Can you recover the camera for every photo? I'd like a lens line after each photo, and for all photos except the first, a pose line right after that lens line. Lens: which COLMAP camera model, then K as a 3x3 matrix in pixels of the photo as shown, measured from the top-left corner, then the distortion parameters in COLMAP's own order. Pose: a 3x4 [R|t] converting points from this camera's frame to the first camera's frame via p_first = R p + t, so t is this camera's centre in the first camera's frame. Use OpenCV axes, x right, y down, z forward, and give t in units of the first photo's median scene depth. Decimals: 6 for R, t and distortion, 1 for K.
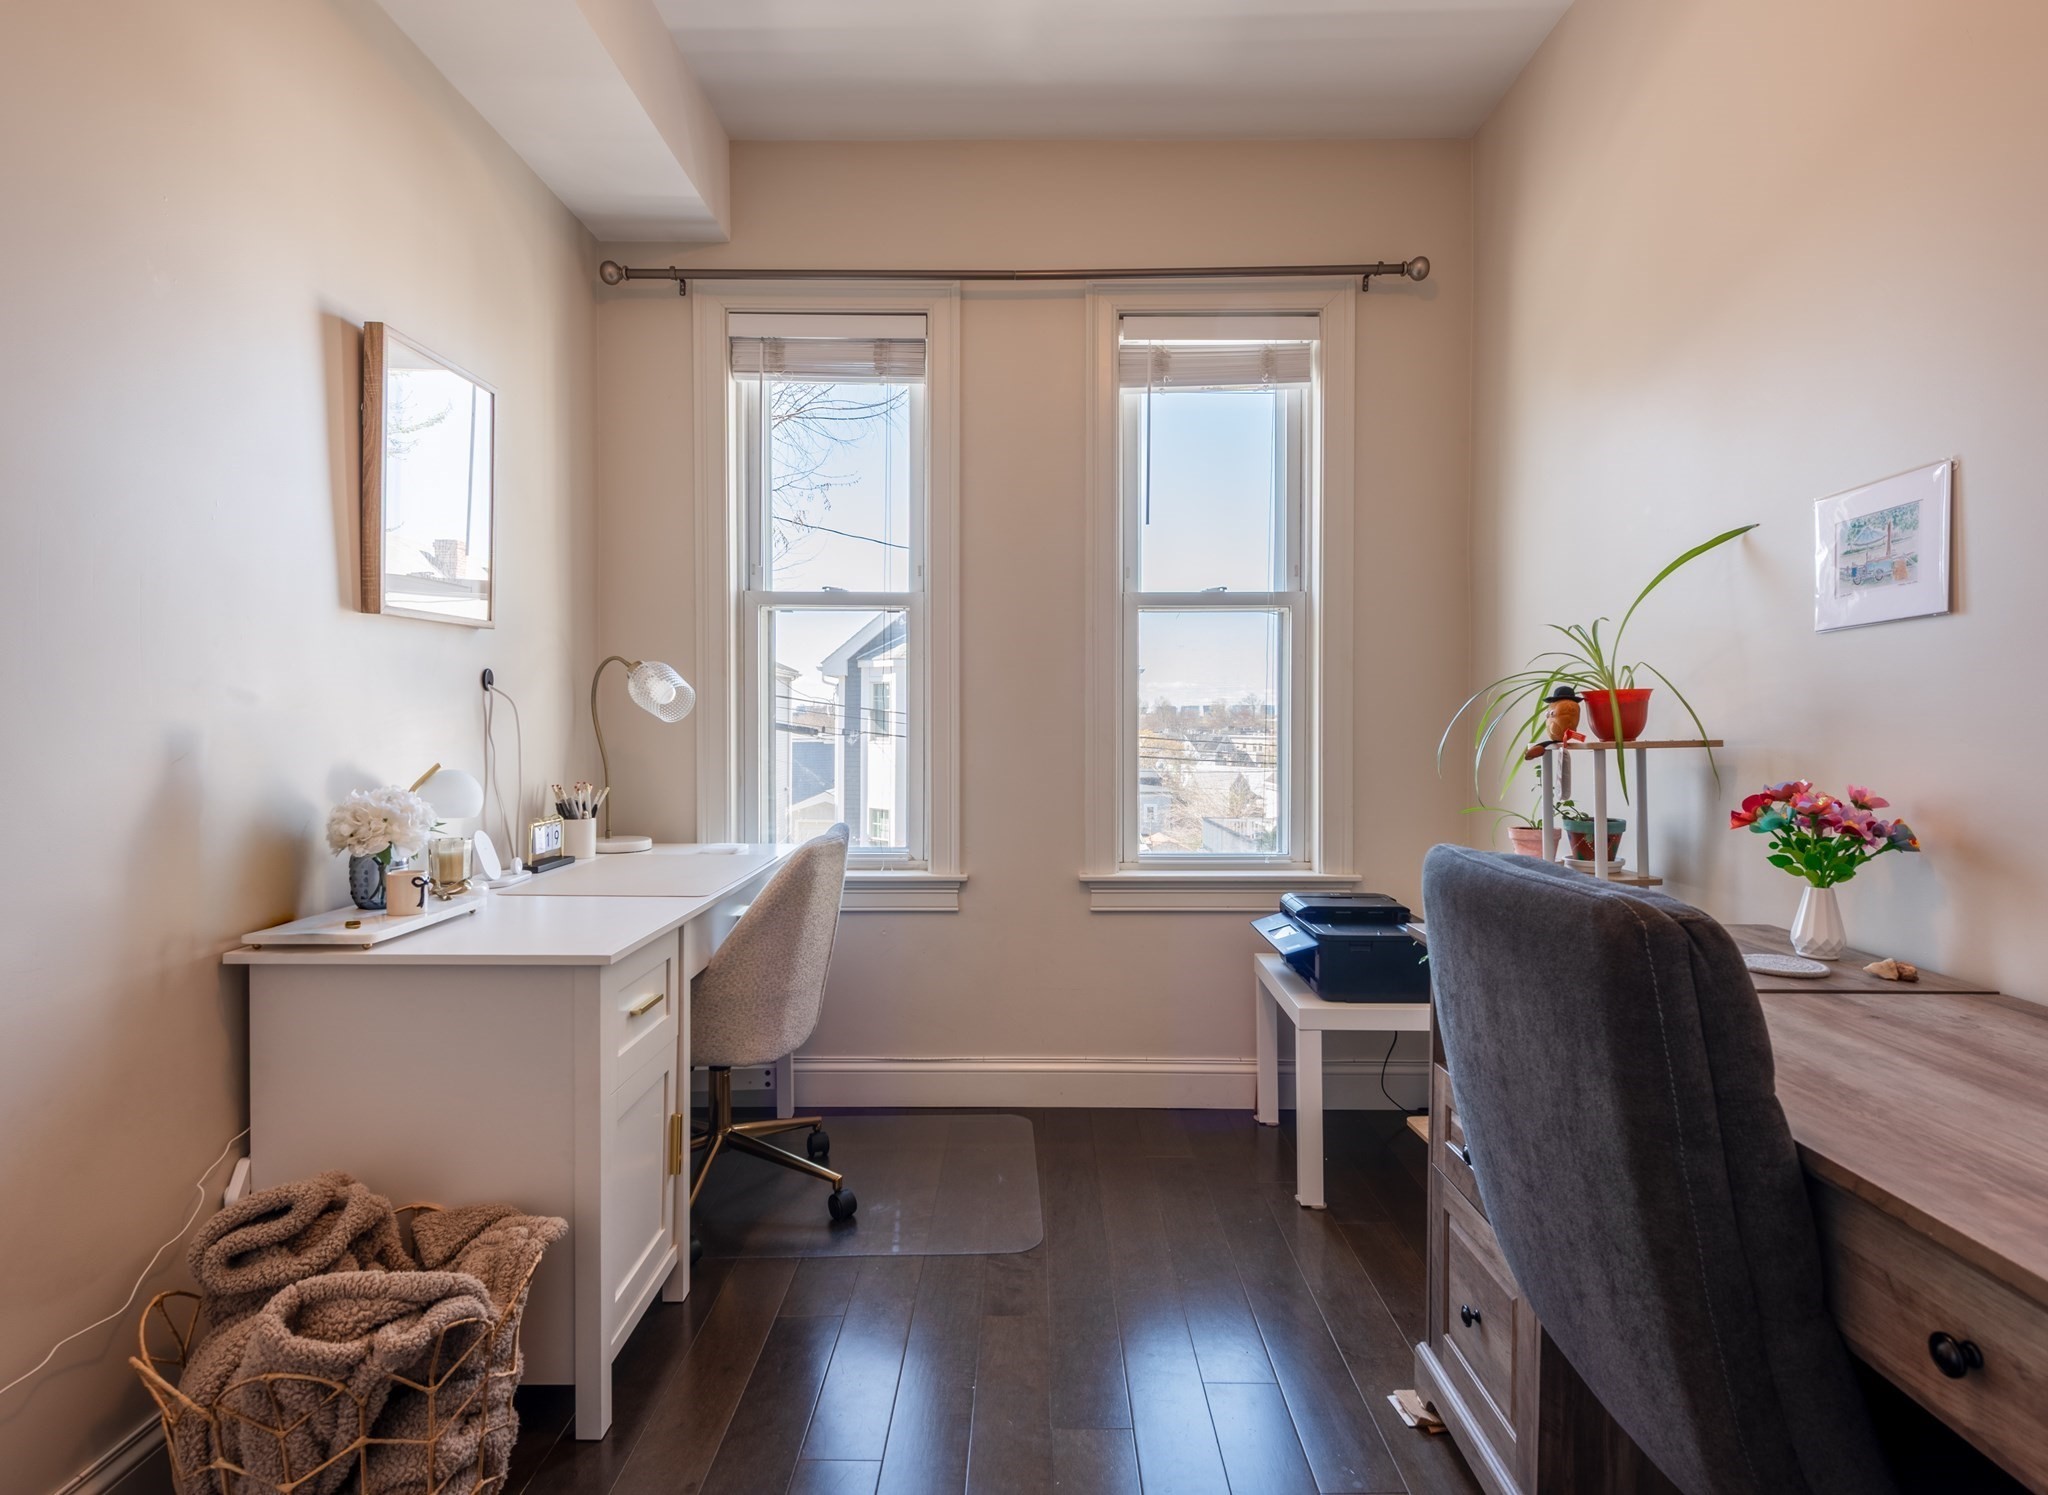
lens RADIAL K [[1120.4, 0, 1024.0], [0, 1120.4, 747.5], [0, 0, 1]] dist [0.025056, -0.000434]
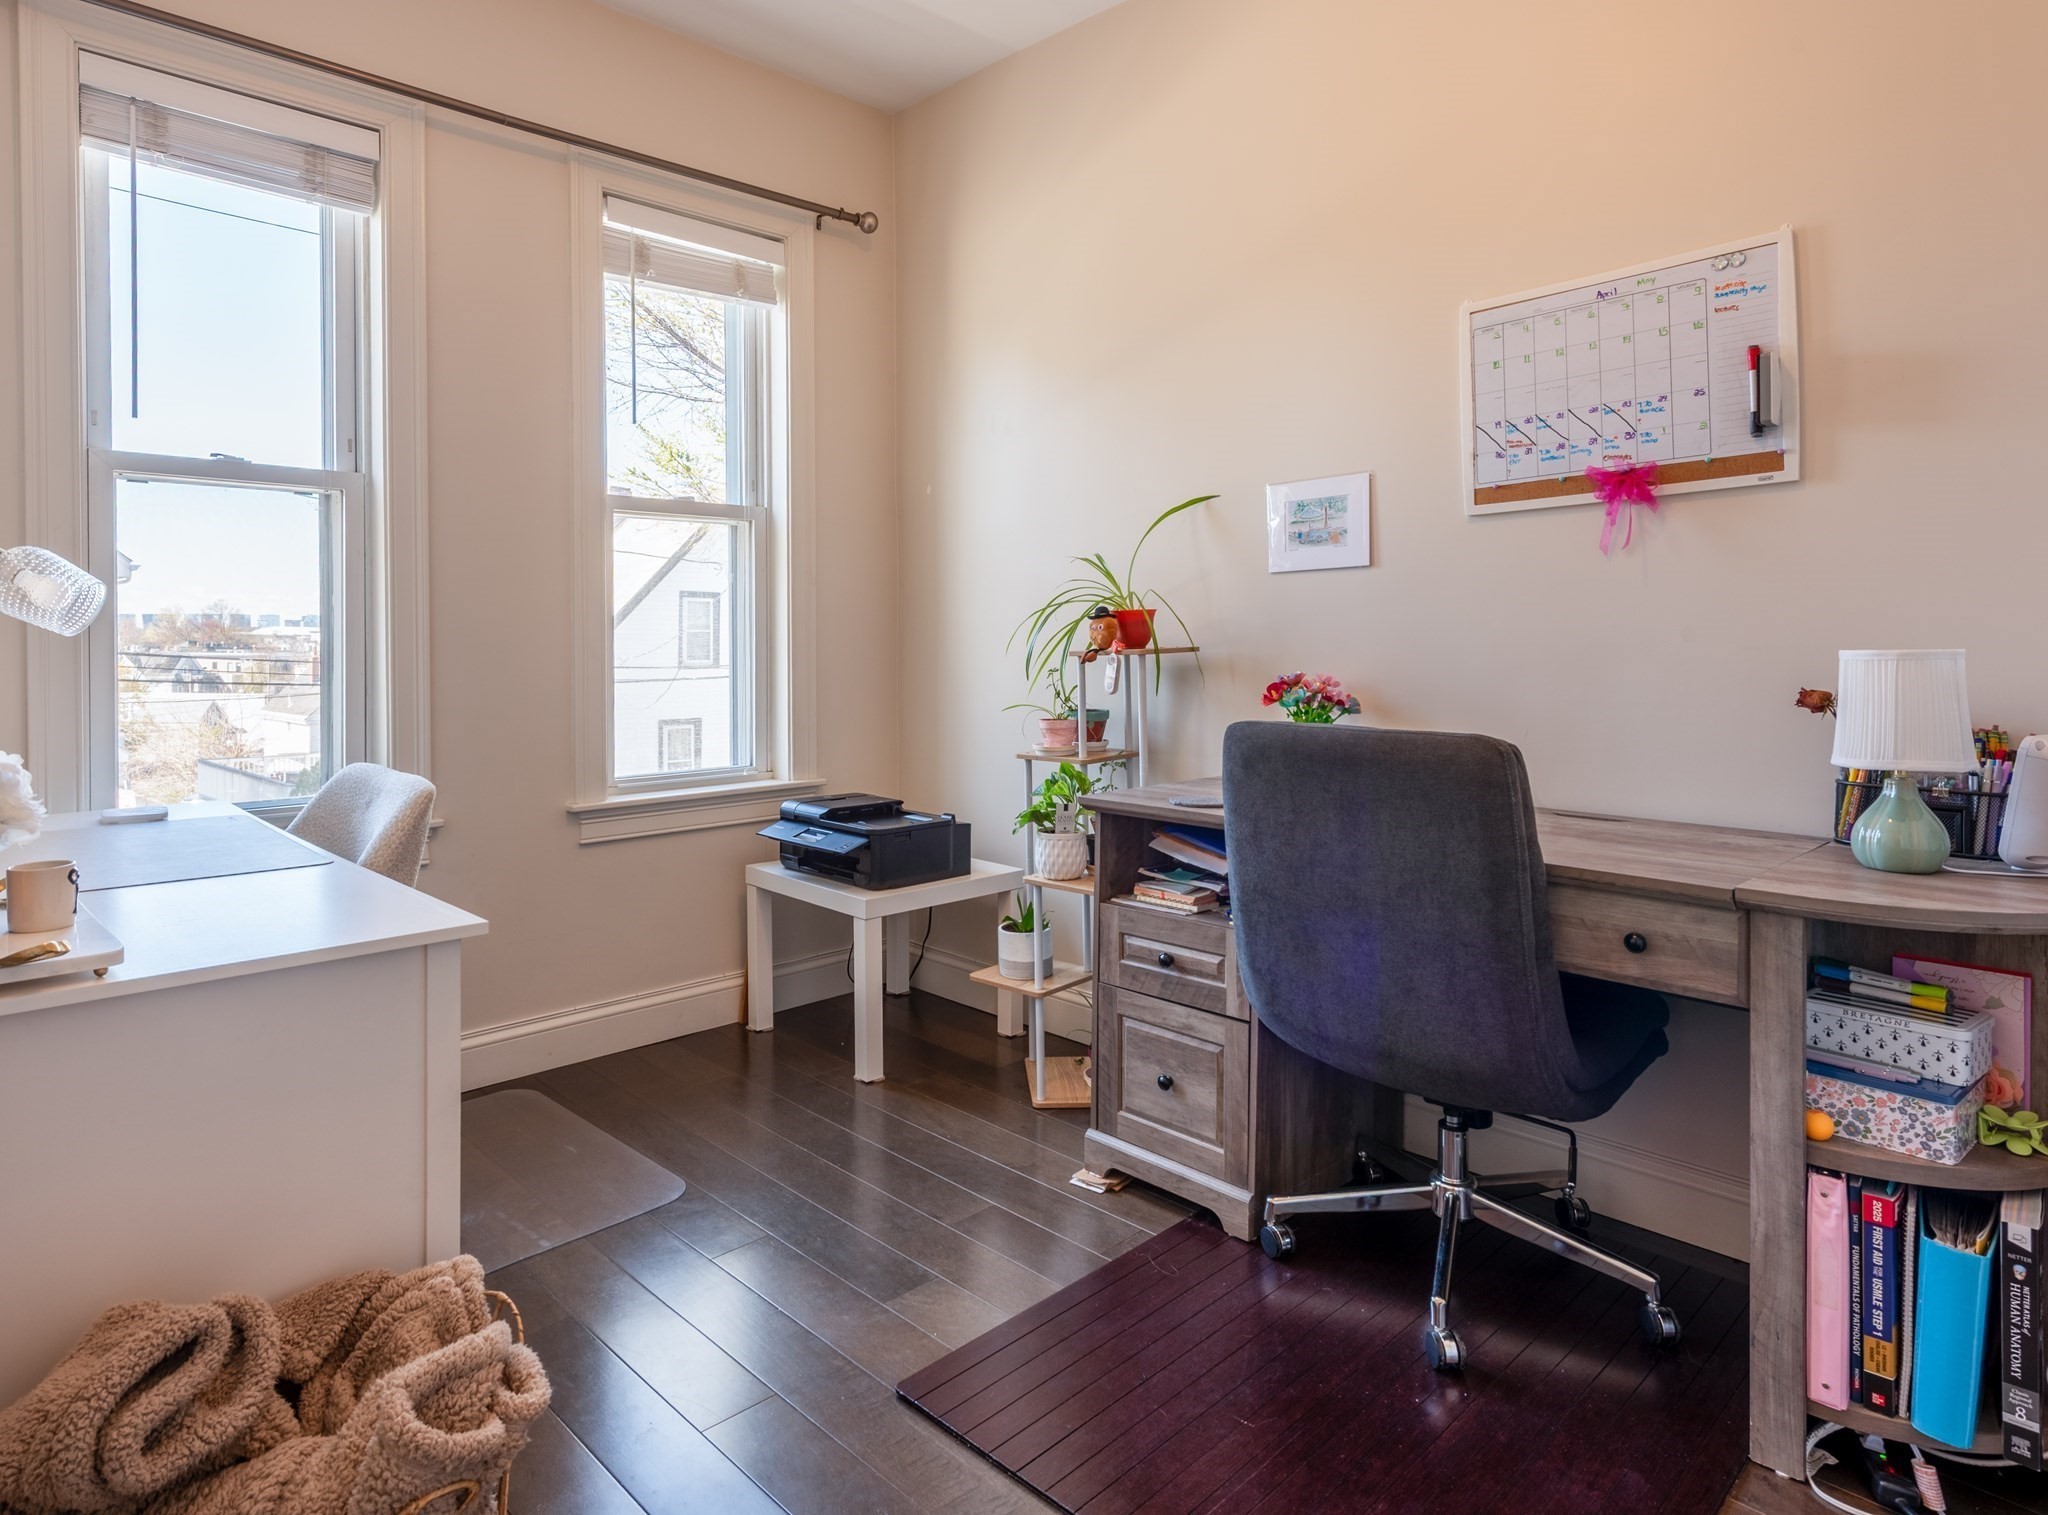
lens RADIAL K [[1207.0, 0, 1023.6], [0, 1207.0, 657.8], [0, 0, 1]] dist [0.024588, -0.000465]
pose [[0.715766, -0.017009, 0.698133, -0.380474], [0.018717, 0.999811, 0.005170, -0.002735], [-0.698089, 0.009367, 0.715949, 0.052705]]
